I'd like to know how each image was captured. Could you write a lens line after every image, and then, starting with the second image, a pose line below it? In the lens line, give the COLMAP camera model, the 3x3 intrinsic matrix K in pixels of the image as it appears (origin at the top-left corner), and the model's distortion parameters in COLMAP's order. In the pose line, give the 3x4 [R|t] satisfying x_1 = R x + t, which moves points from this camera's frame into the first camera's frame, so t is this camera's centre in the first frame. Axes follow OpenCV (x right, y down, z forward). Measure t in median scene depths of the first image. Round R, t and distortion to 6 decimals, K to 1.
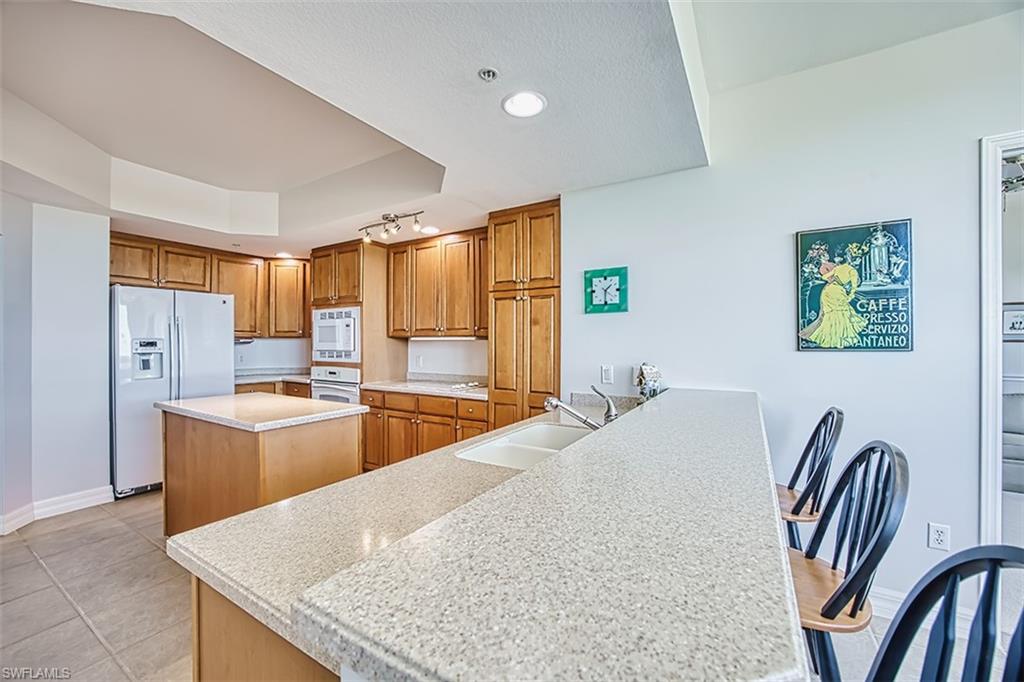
lens RADIAL K [[417.2, 0, 512.0], [0, 417.2, 341.0], [0, 0, 1]] dist [-0.032306, 0.000205]
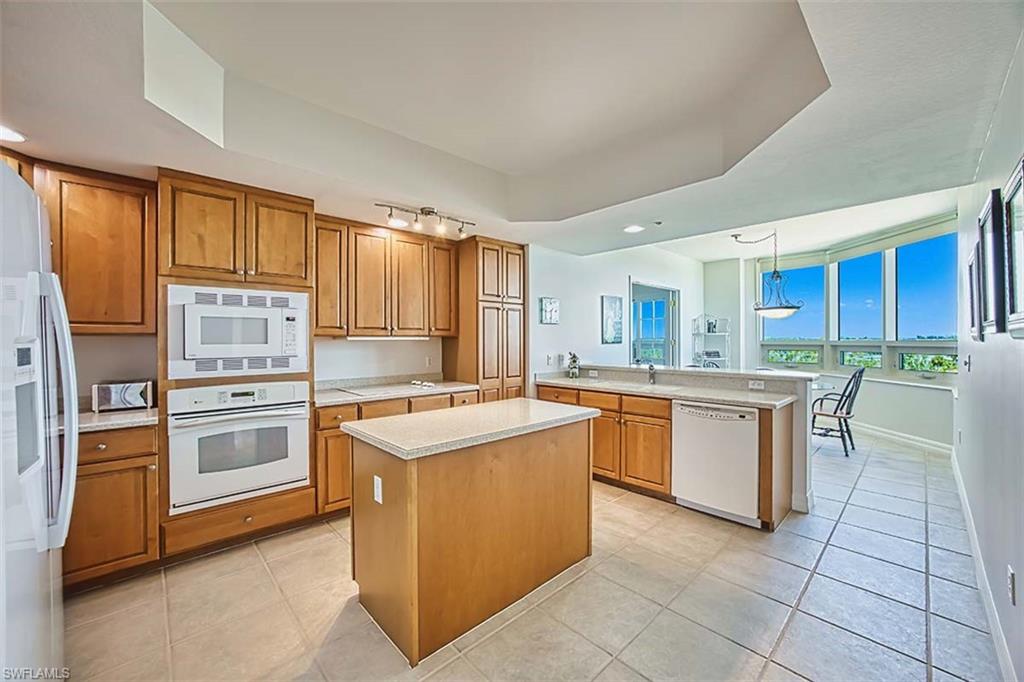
lens RADIAL K [[417.2, 0, 512.0], [0, 417.2, 341.0], [0, 0, 1]] dist [-0.032306, 0.000205]
pose [[0.237639, -0.007290, 0.971326, -0.971174], [-0.001108, 0.999969, 0.007776, -0.007031], [-0.971353, -0.002924, 0.237623, 0.488972]]
